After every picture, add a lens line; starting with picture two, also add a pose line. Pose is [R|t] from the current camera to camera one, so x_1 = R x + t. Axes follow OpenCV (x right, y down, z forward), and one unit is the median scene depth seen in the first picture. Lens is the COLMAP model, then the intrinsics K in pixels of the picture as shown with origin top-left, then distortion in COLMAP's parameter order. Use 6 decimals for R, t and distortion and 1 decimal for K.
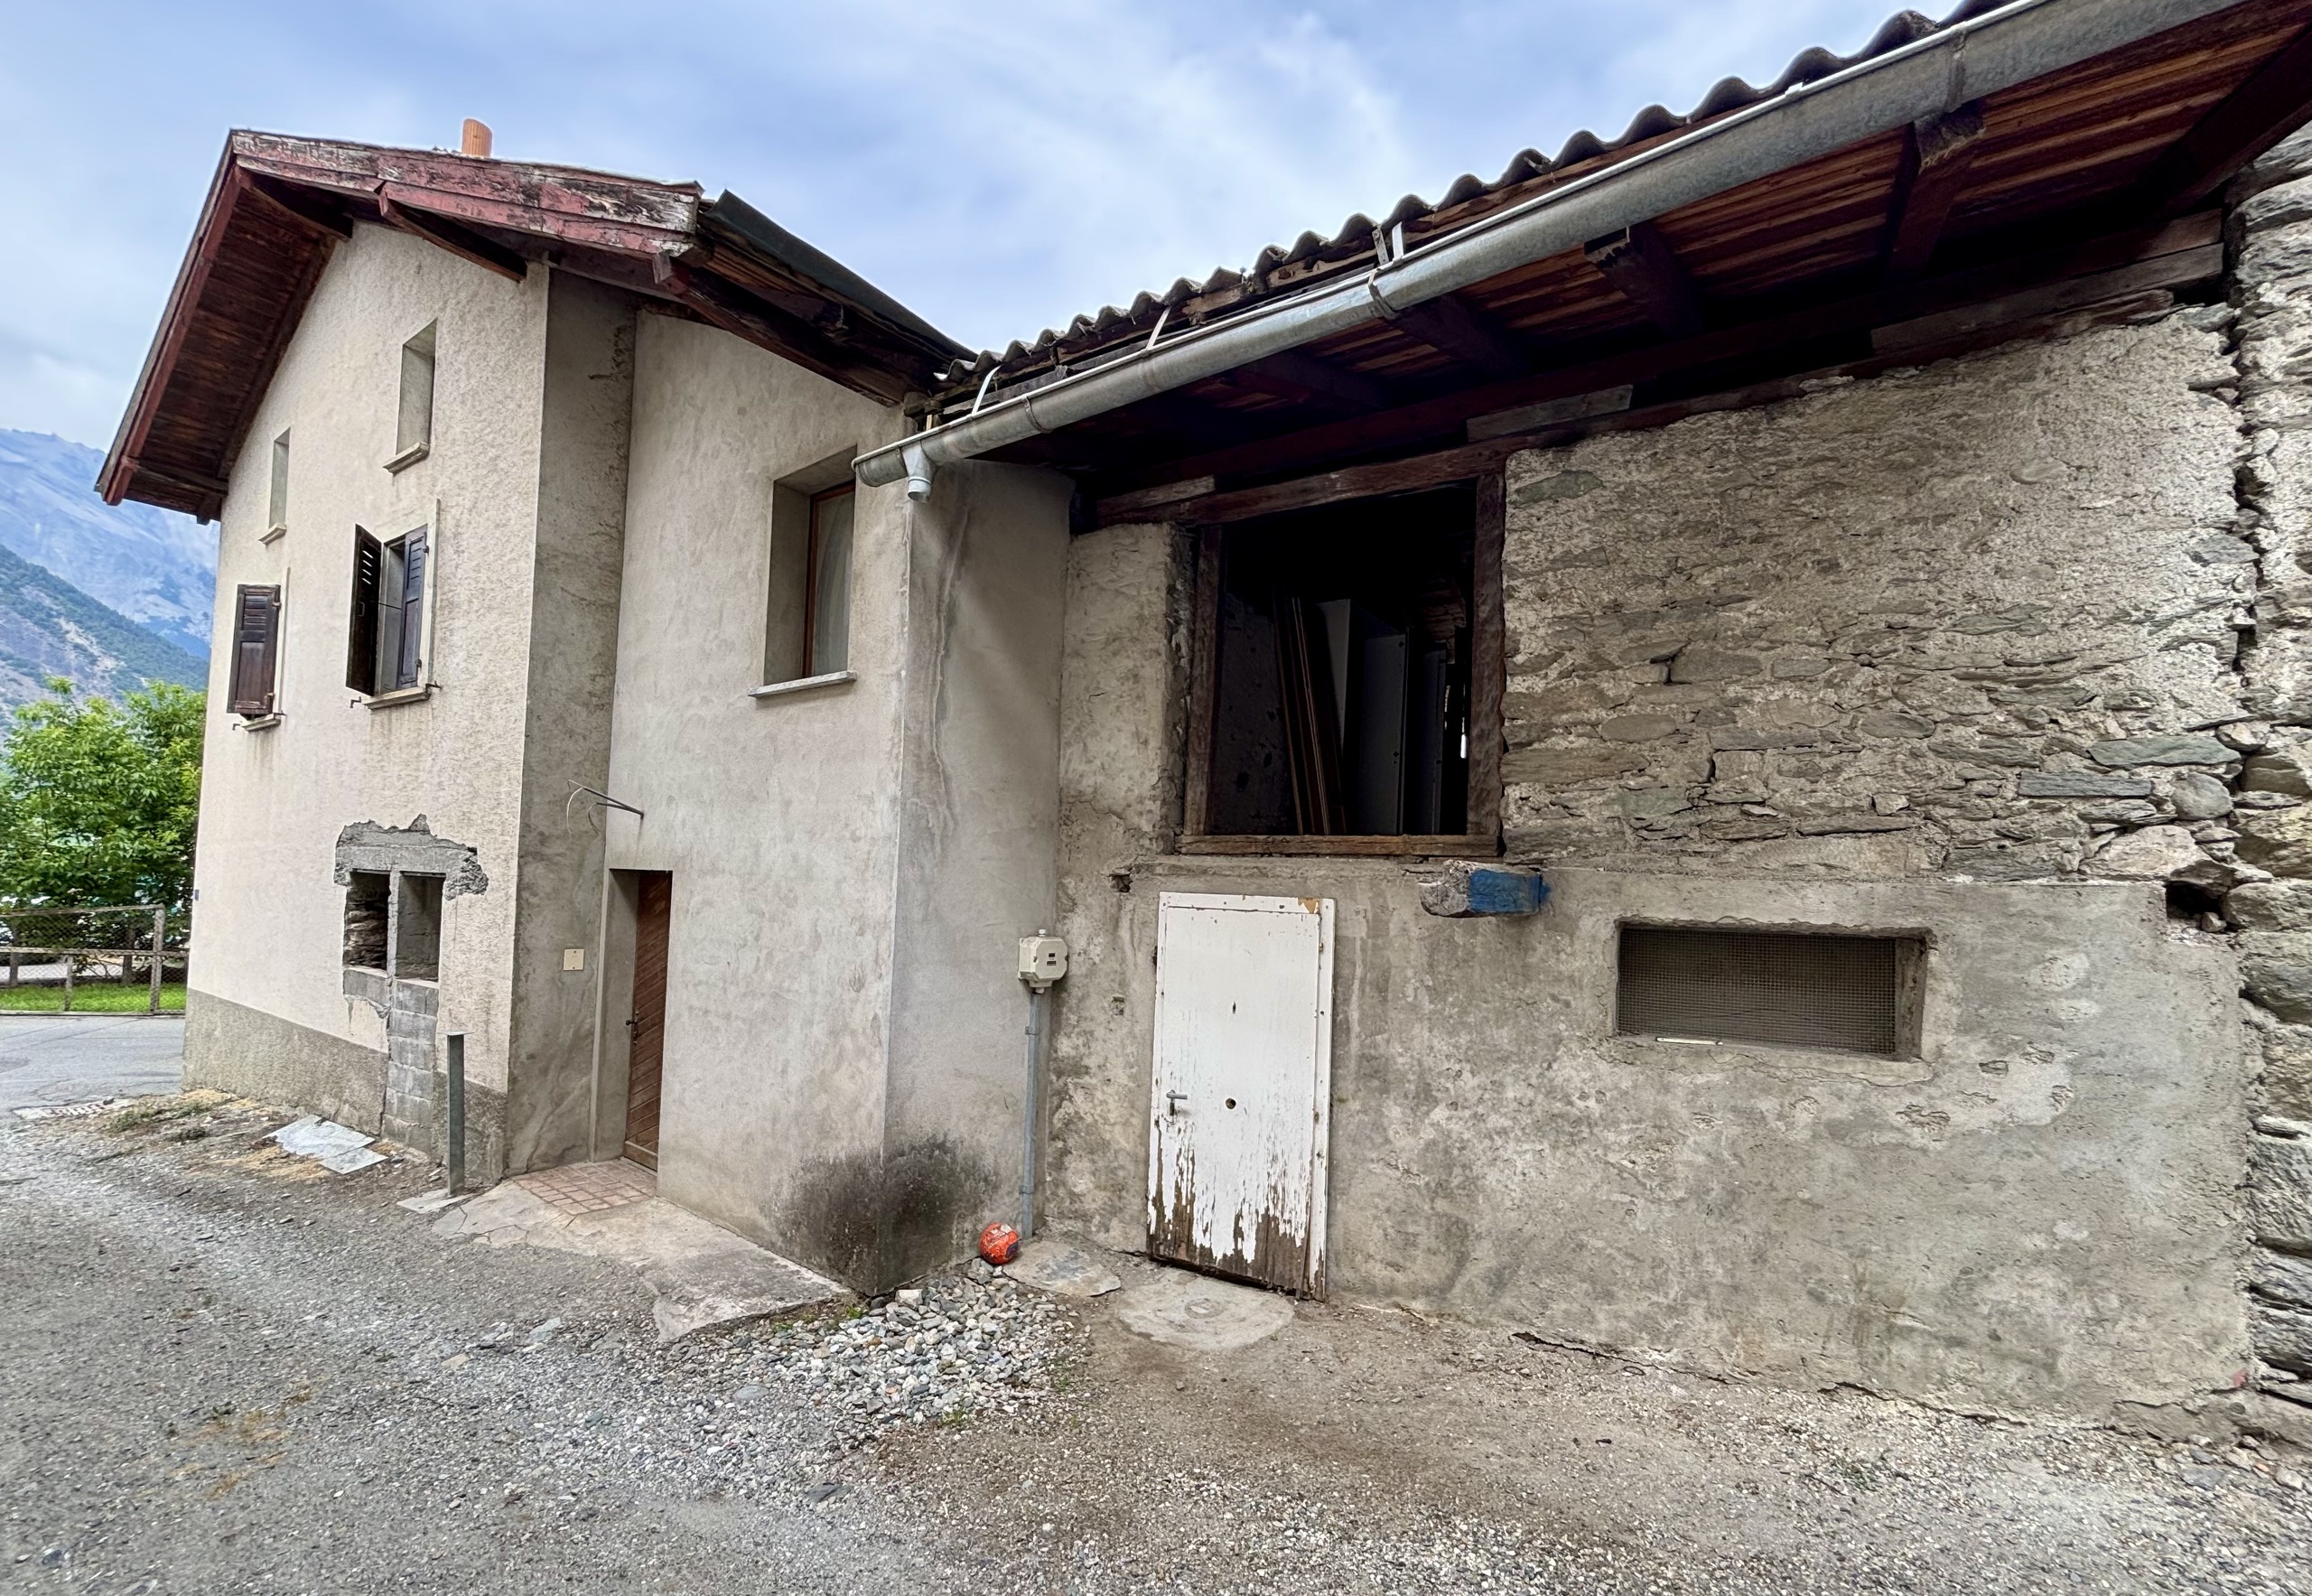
lens RADIAL K [[943.4, 0, 1153.9], [0, 943.4, 873.5], [0, 0, 1]] dist [-0.000150, 0.000859]
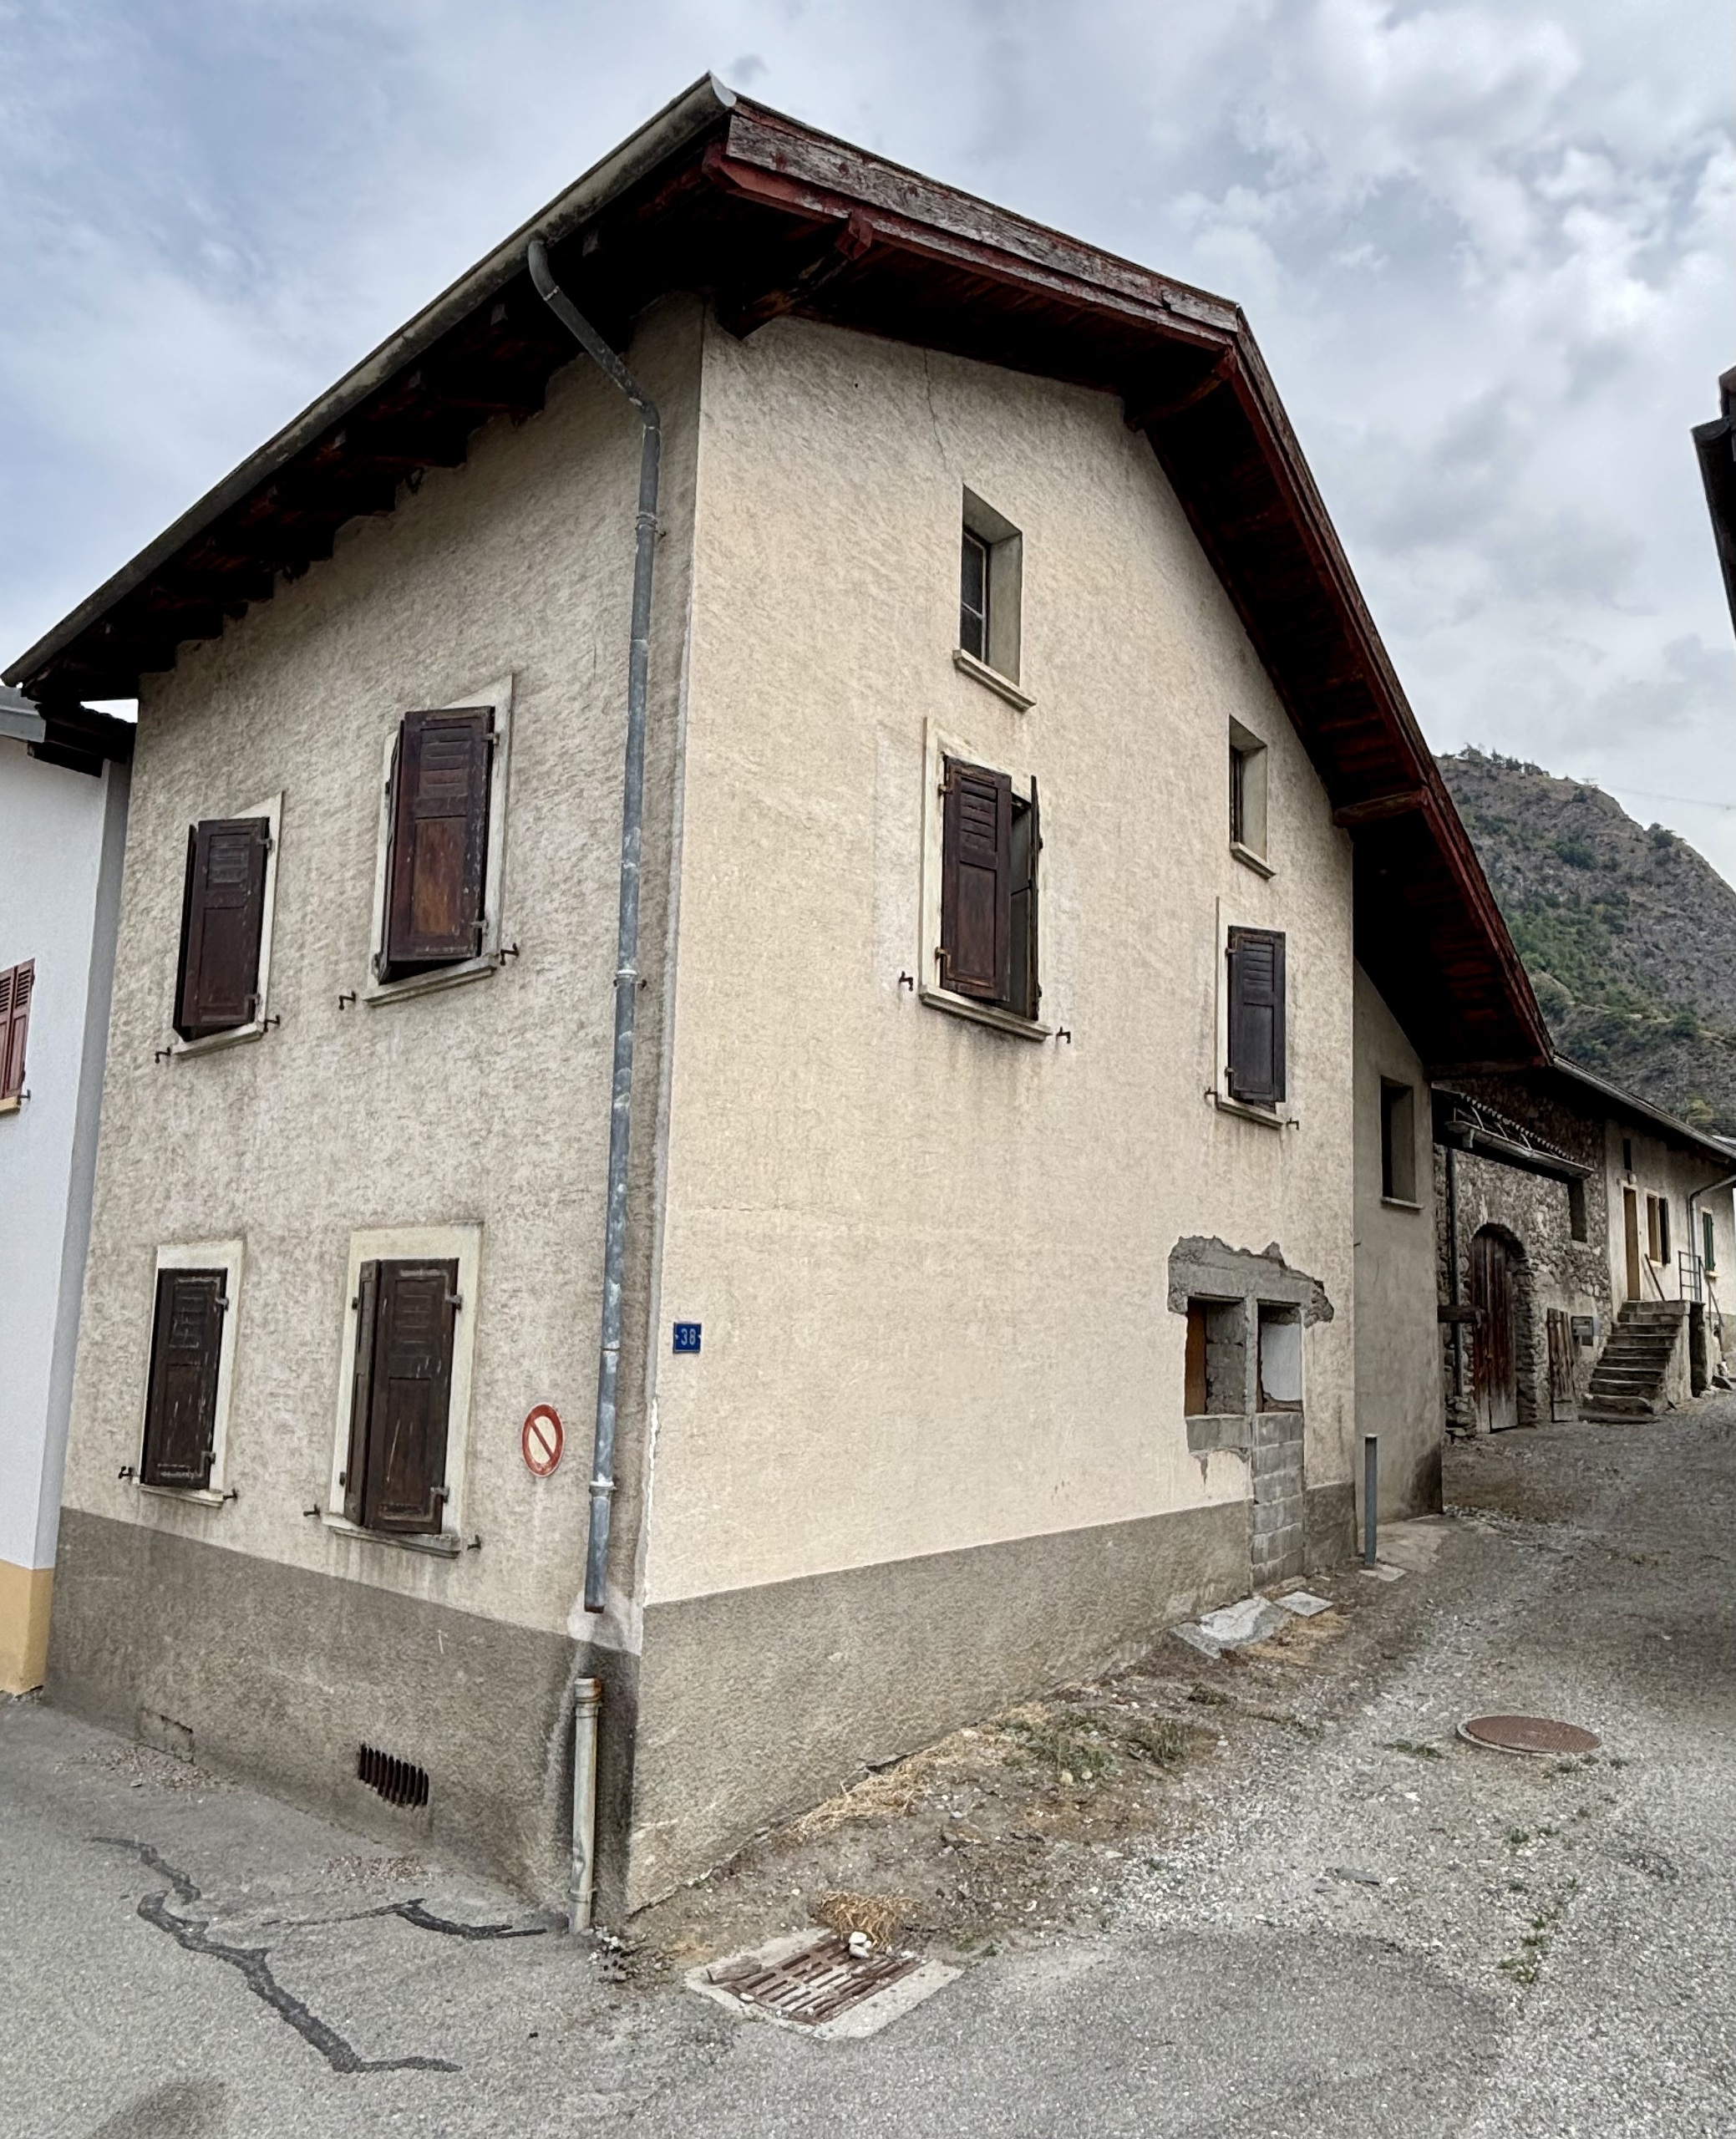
lens RADIAL K [[1434.3, 0, 874.8], [0, 1434.3, 1149.6], [0, 0, 1]] dist [0.034261, -0.037019]
pose [[0.074421, 0.095072, 0.992685, -3.615069], [-0.039562, 0.994943, -0.092322, -0.004787], [-0.996442, -0.032402, 0.077806, 2.024059]]
